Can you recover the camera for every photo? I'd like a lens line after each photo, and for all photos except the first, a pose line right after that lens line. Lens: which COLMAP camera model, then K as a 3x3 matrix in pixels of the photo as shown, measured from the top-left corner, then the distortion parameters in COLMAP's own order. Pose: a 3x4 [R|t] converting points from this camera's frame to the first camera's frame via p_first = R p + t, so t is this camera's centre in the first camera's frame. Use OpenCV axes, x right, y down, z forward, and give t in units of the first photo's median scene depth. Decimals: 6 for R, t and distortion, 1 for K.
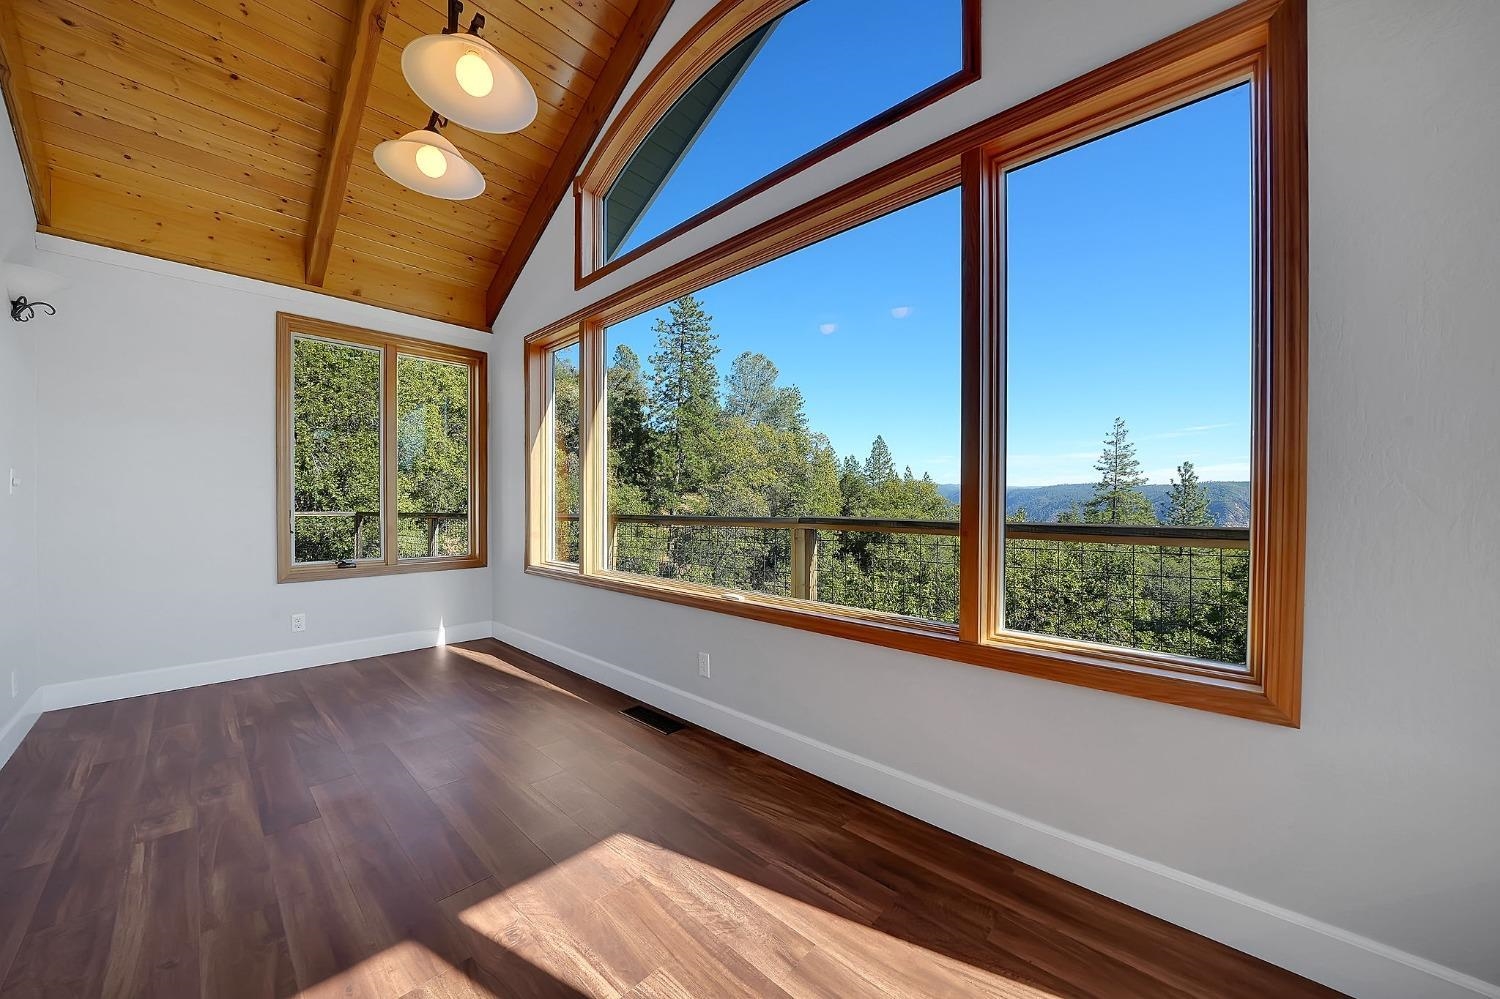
lens RADIAL K [[524.3, 0, 755.0], [0, 524.3, 501.8], [0, 0, 1]] dist [-0.013208, 0.000450]
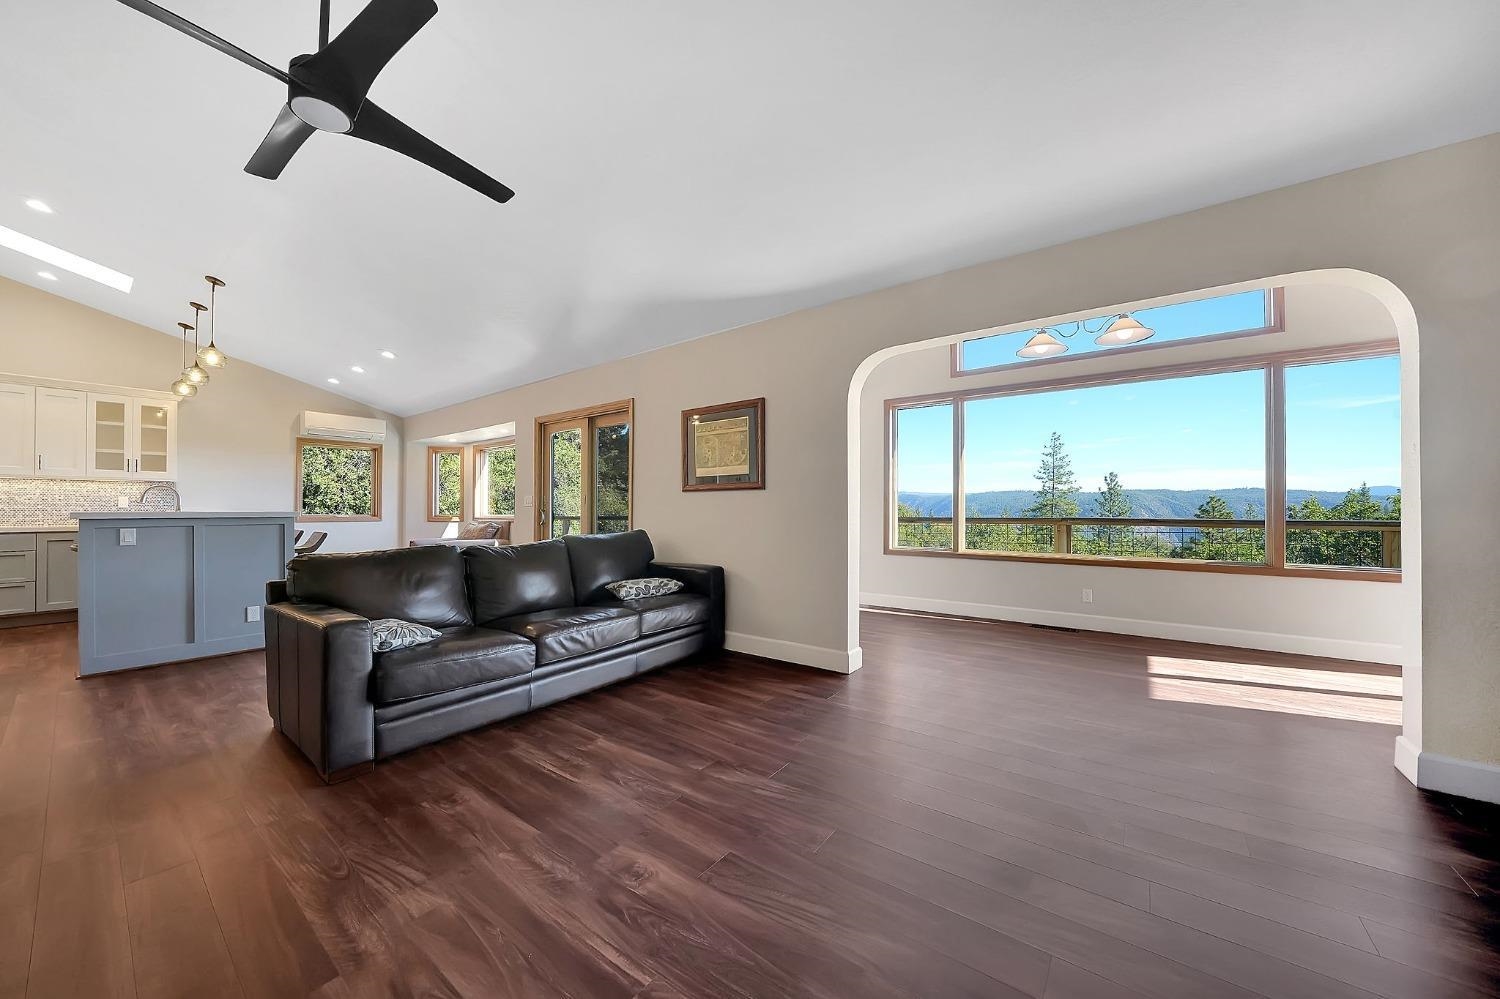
lens RADIAL K [[524.3, 0, 743.0], [0, 524.3, 507.1], [0, 0, 1]] dist [-0.013208, 0.000450]
pose [[0.994634, 0.000012, 0.103458, -1.617158], [0.000199, 0.999998, -0.002027, 0.013492], [-0.103458, 0.002037, 0.994632, -0.782331]]
